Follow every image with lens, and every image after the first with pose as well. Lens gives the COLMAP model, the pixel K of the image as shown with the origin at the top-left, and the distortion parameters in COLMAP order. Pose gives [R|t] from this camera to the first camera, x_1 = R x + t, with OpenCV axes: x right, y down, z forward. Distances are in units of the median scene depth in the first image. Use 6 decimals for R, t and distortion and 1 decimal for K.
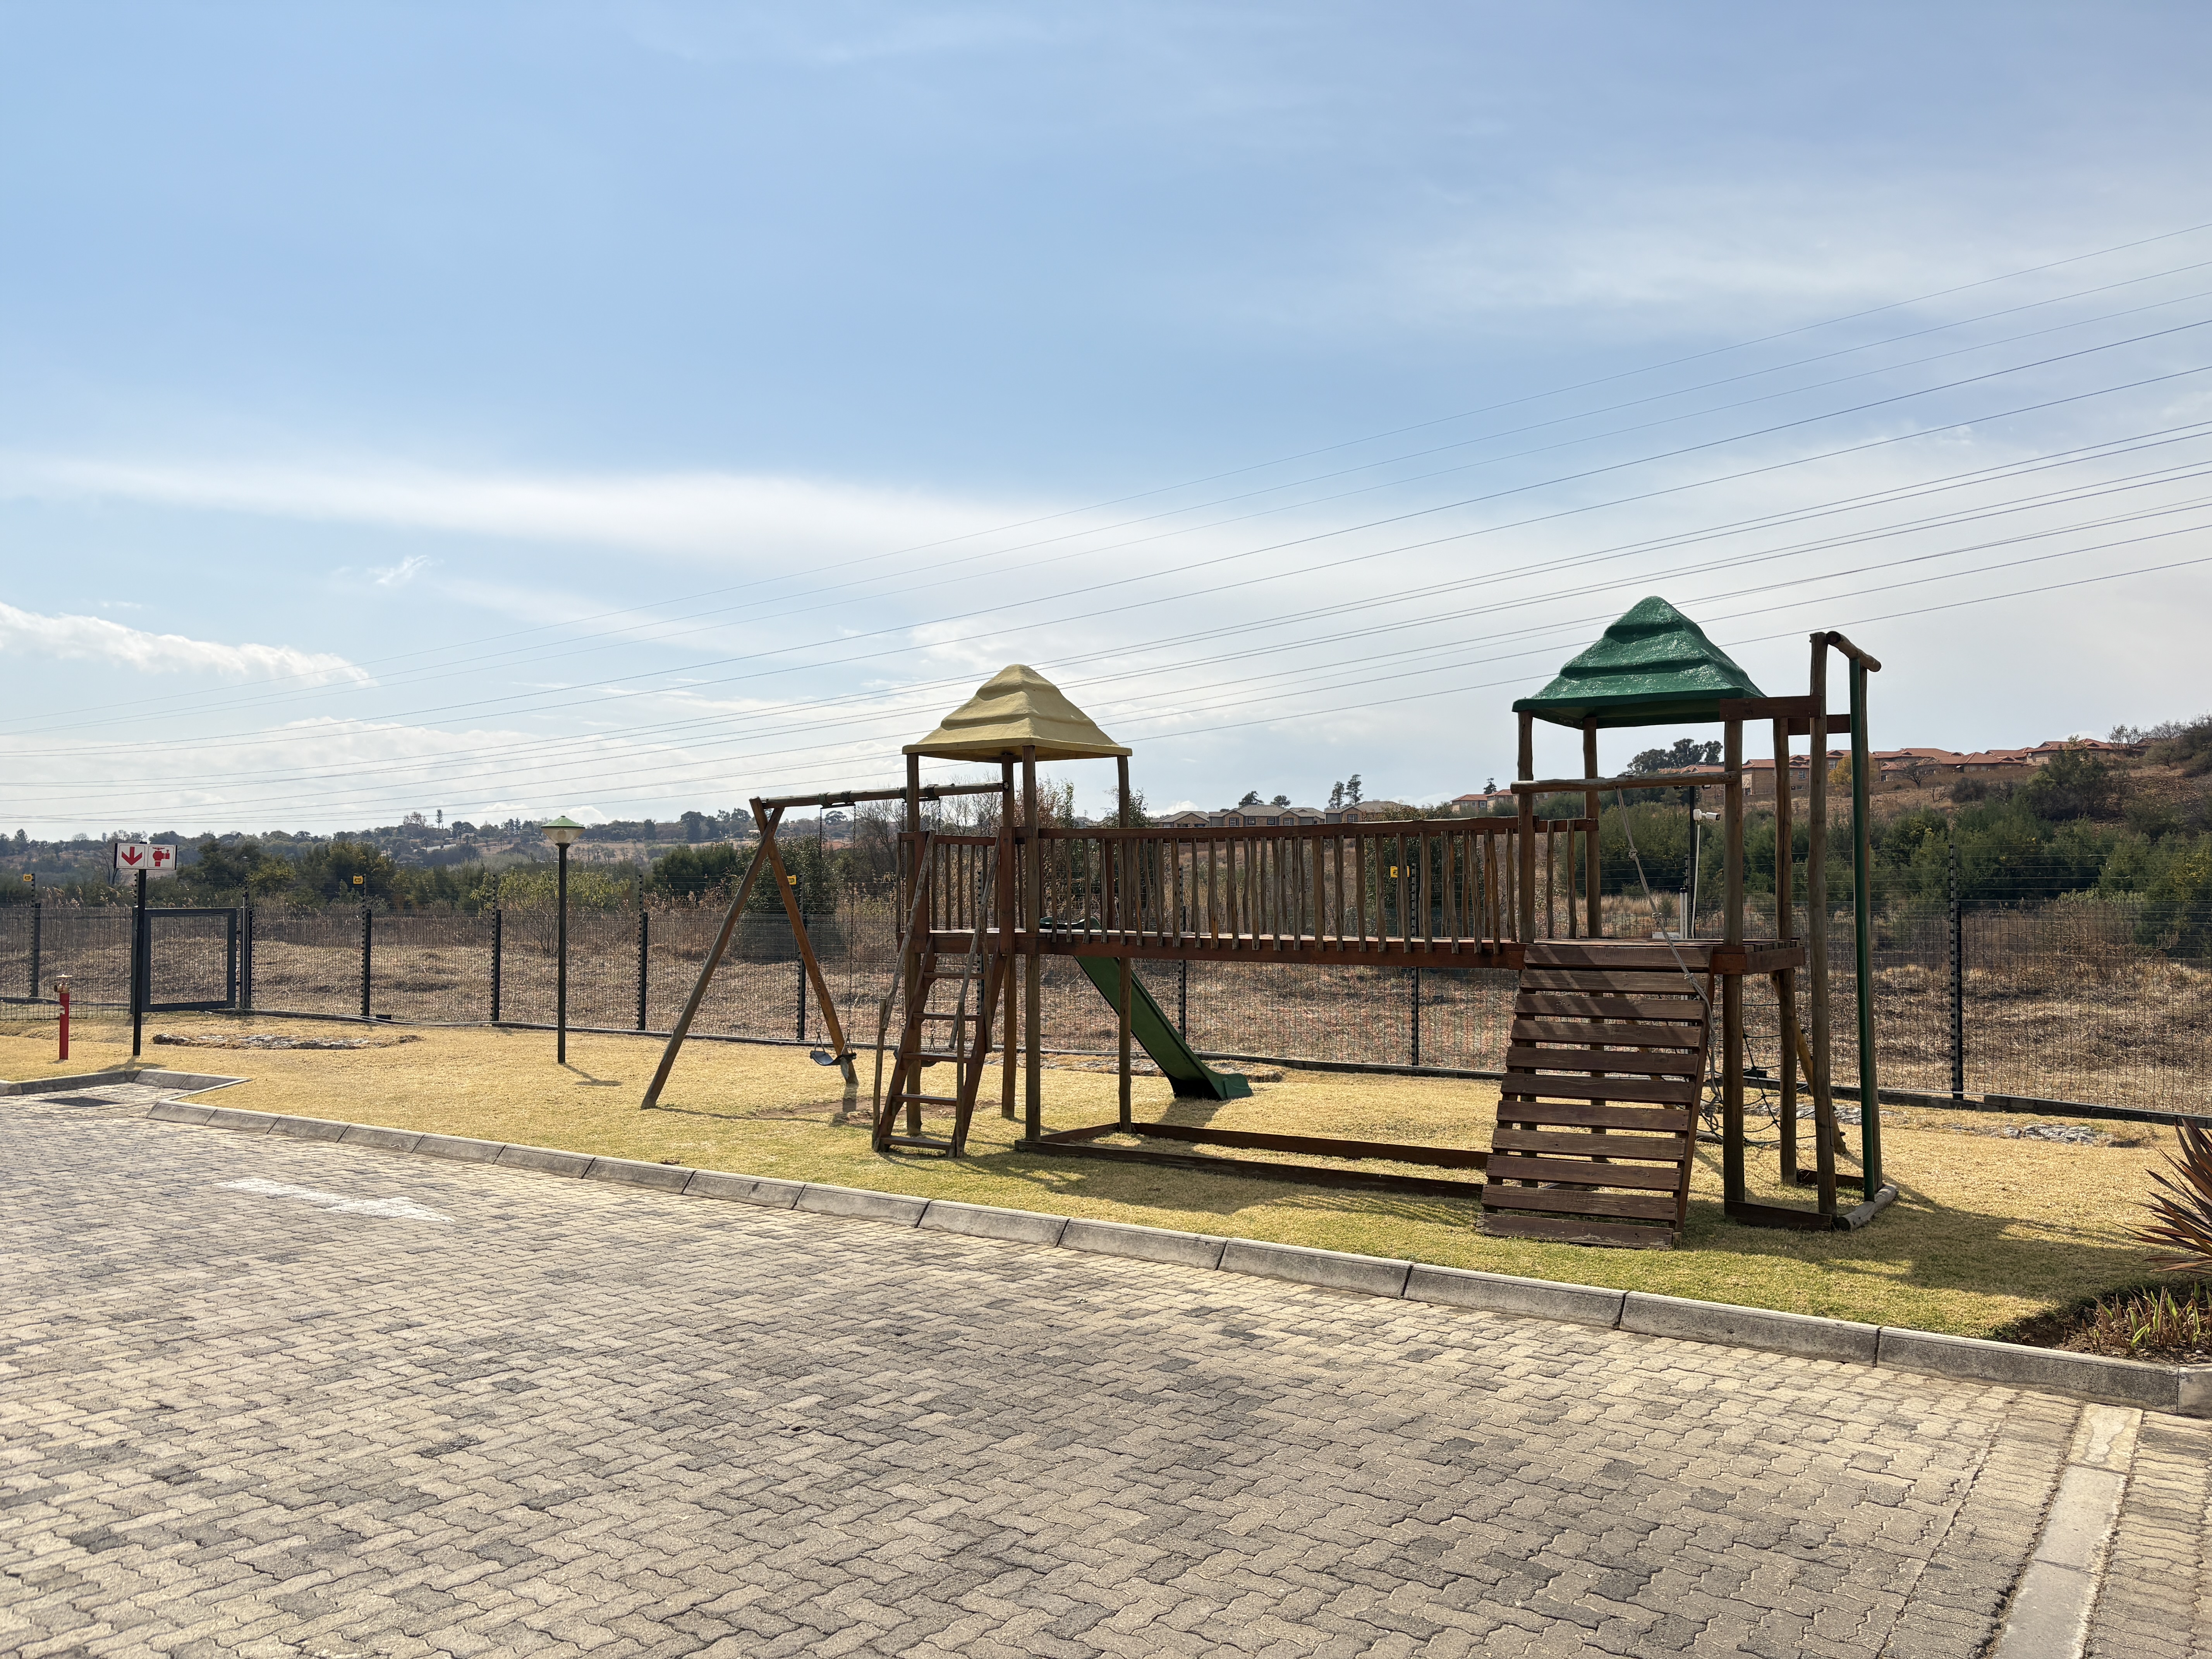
lens RADIAL K [[1660.3, 0, 1106.0], [0, 1660.3, 829.5], [0, 0, 1]] dist [0.015295, -0.008488]
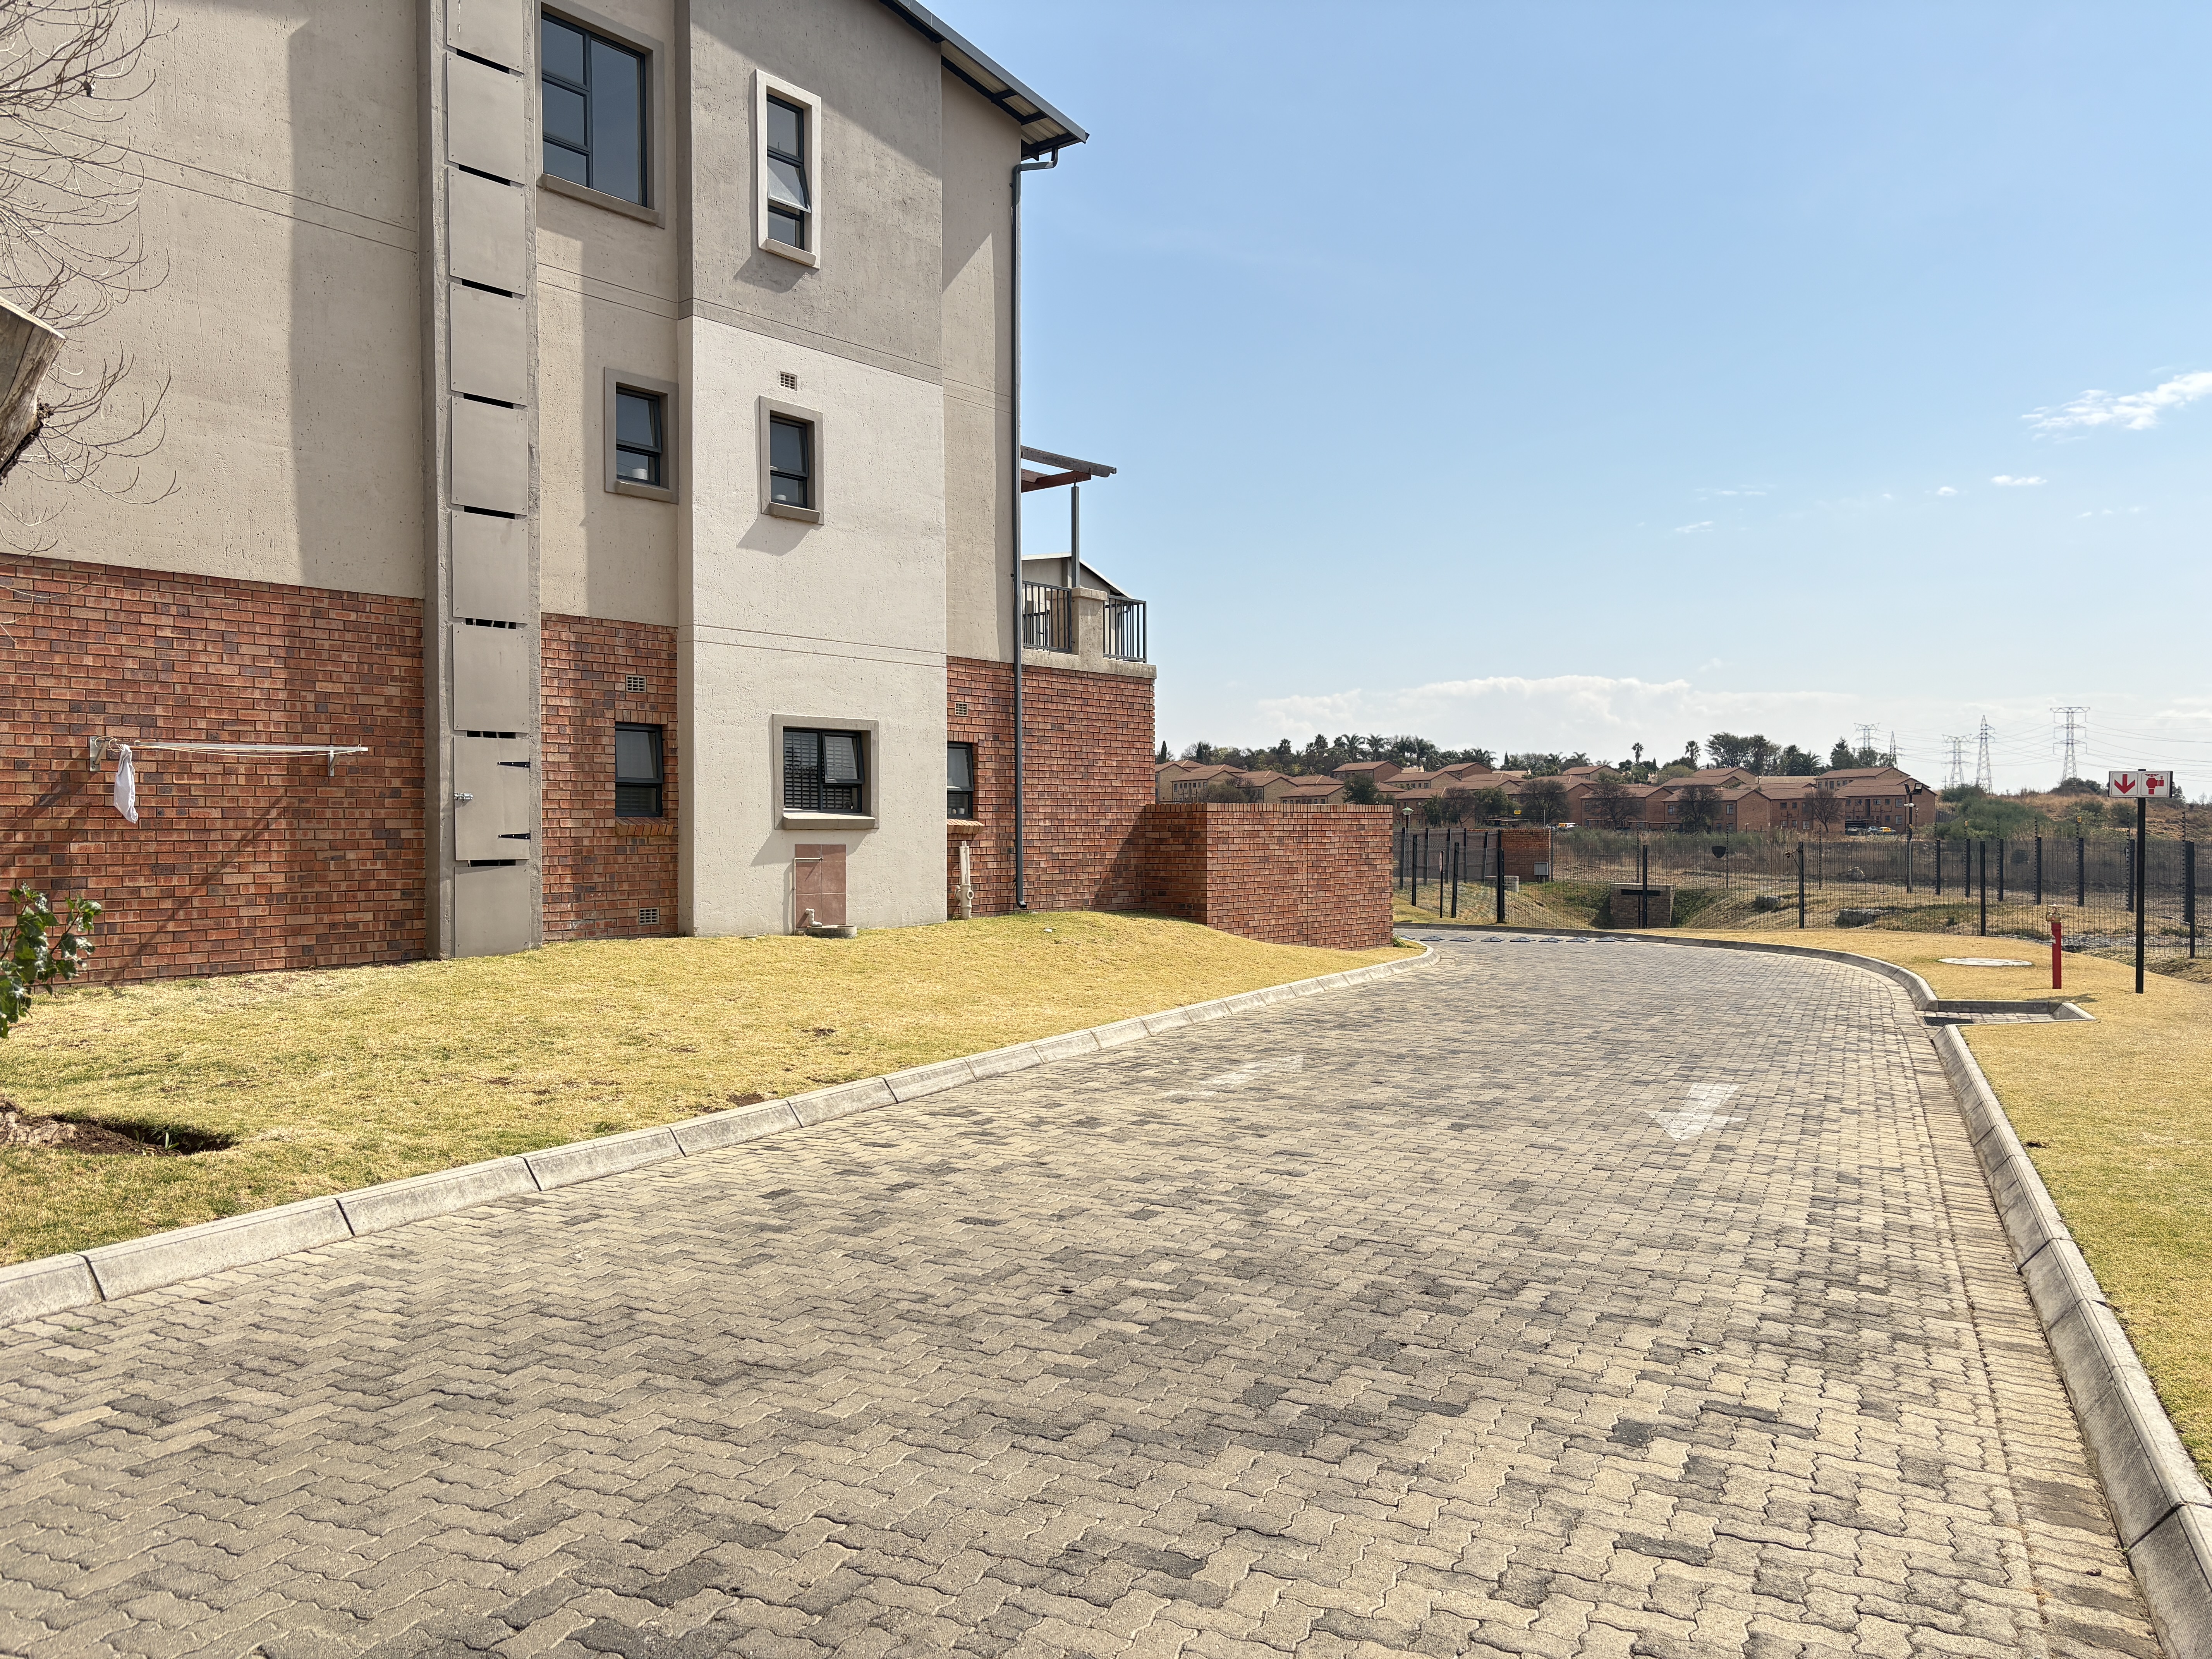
lens RADIAL K [[1660.3, 0, 1106.0], [0, 1660.3, 829.5], [0, 0, 1]] dist [0.015295, -0.008488]
pose [[0.219352, 0.001860, -0.975644, 0.764077], [0.027287, 0.999595, 0.008041, 0.058844], [0.975264, -0.028386, 0.219212, 0.738336]]
